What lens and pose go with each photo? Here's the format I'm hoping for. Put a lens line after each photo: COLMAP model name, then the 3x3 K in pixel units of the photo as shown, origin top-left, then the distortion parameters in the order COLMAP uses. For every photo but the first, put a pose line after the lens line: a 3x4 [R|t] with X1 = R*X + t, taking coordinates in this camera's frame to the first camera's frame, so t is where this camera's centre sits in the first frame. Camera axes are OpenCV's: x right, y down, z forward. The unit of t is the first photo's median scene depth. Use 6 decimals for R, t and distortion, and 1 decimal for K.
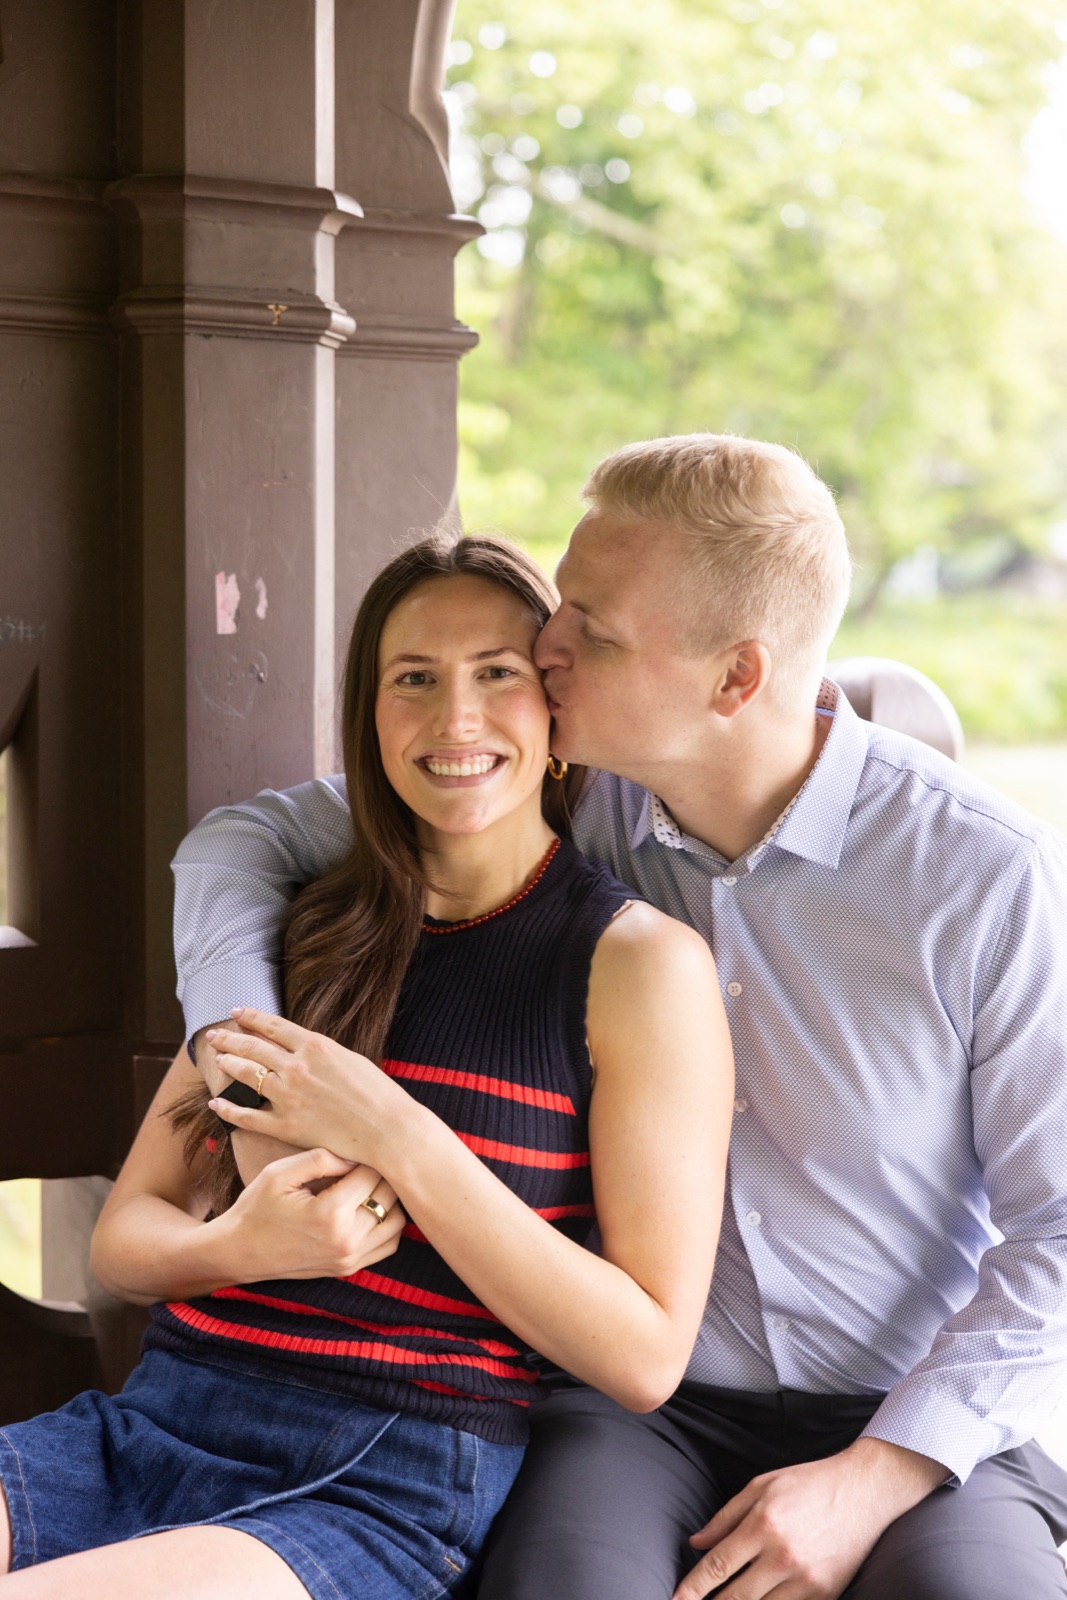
lens RADIAL K [[2714.3, 0, 588.5], [0, 2714.3, 815.1], [0, 0, 1]] dist [-0.051082, 0.000000]
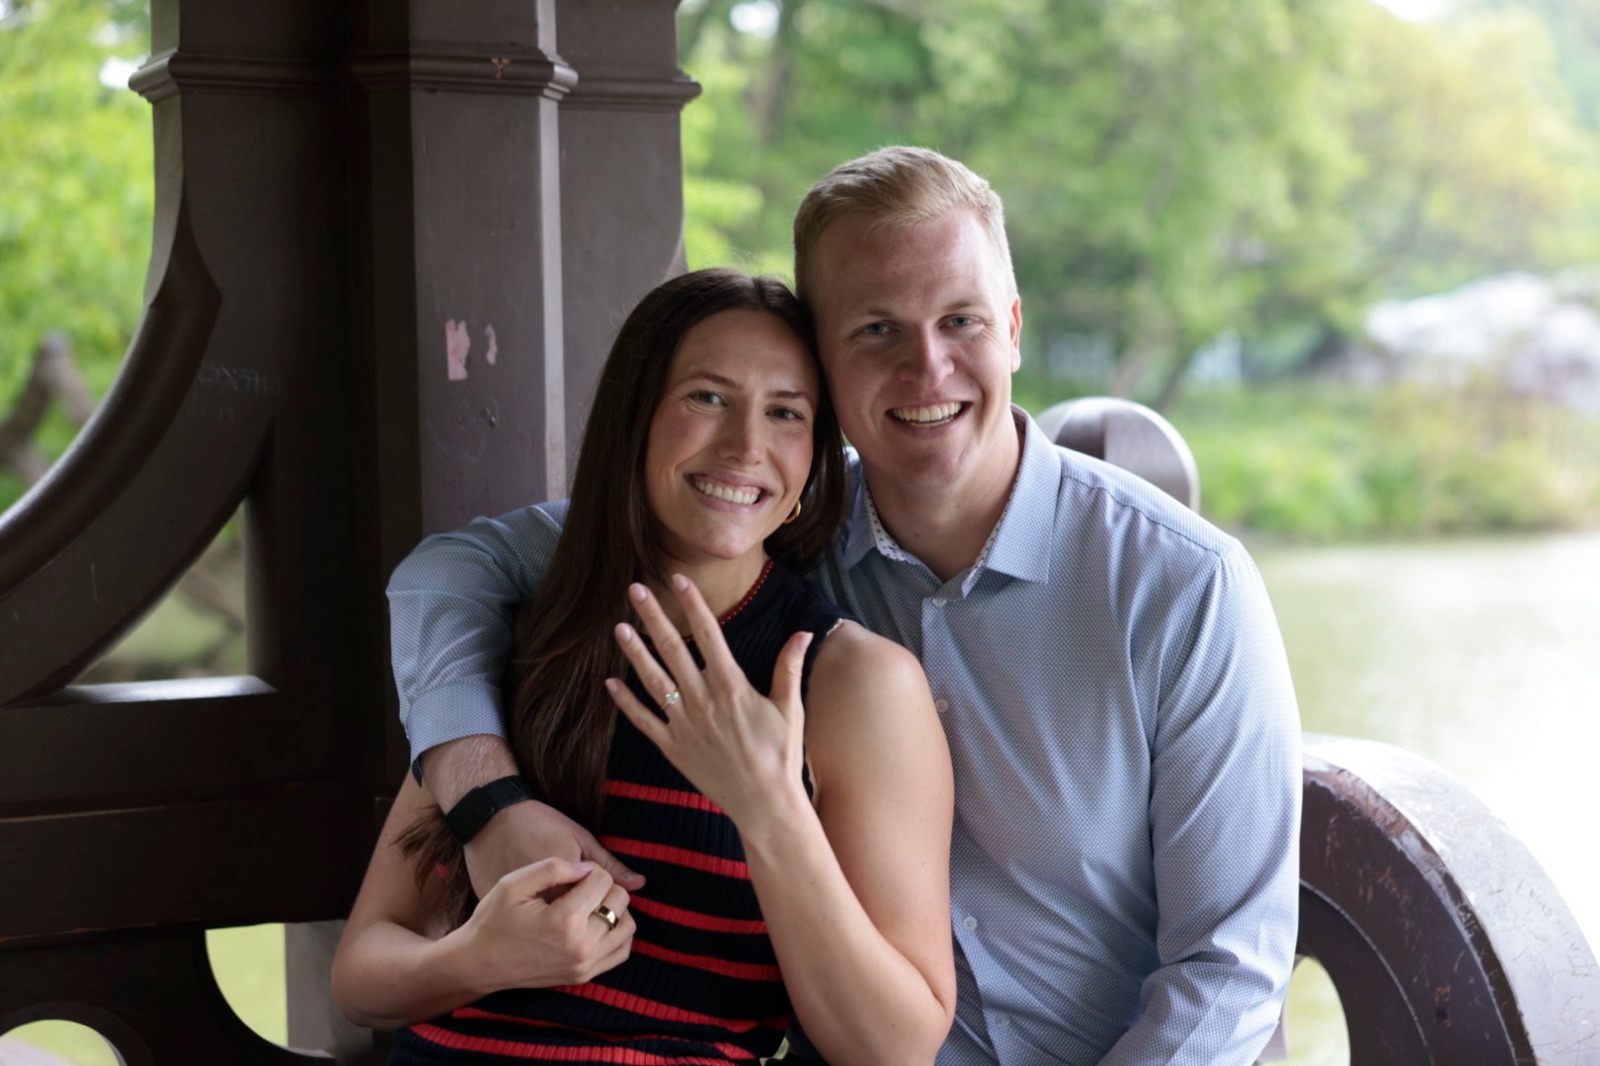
lens RADIAL K [[2961.8, 0, 809.6], [0, 2961.8, 530.1], [0, 0, 1]] dist [-0.010013, 0.000000]
pose [[0.999525, -0.023045, -0.020449, 0.020587], [0.022286, 0.999081, -0.036604, 0.033251], [0.021274, 0.036131, 0.999121, -0.110513]]
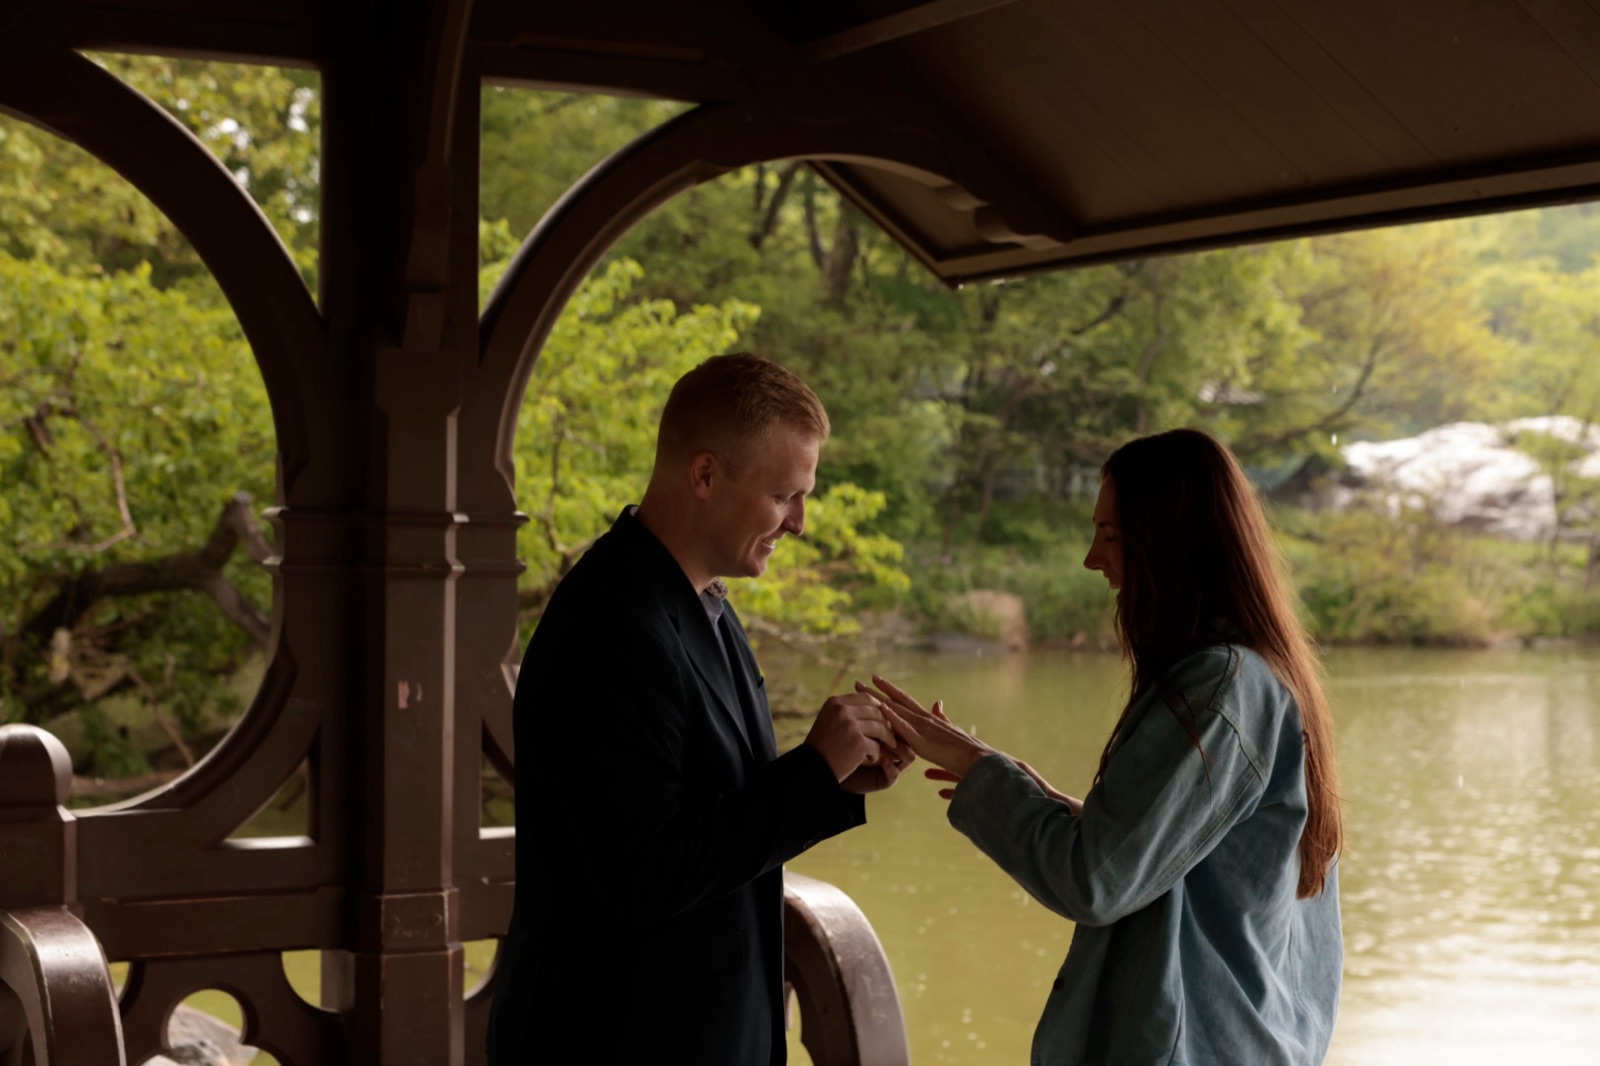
lens RADIAL K [[2617.0, 0, 794.2], [0, 2617.0, 529.2], [0, 0, 1]] dist [0.000220, 0.000000]
pose [[0.998005, 0.005702, -0.062879, 0.327141], [-0.009594, 0.998045, -0.061758, -0.083285], [0.062404, 0.062238, 0.996108, -1.162012]]
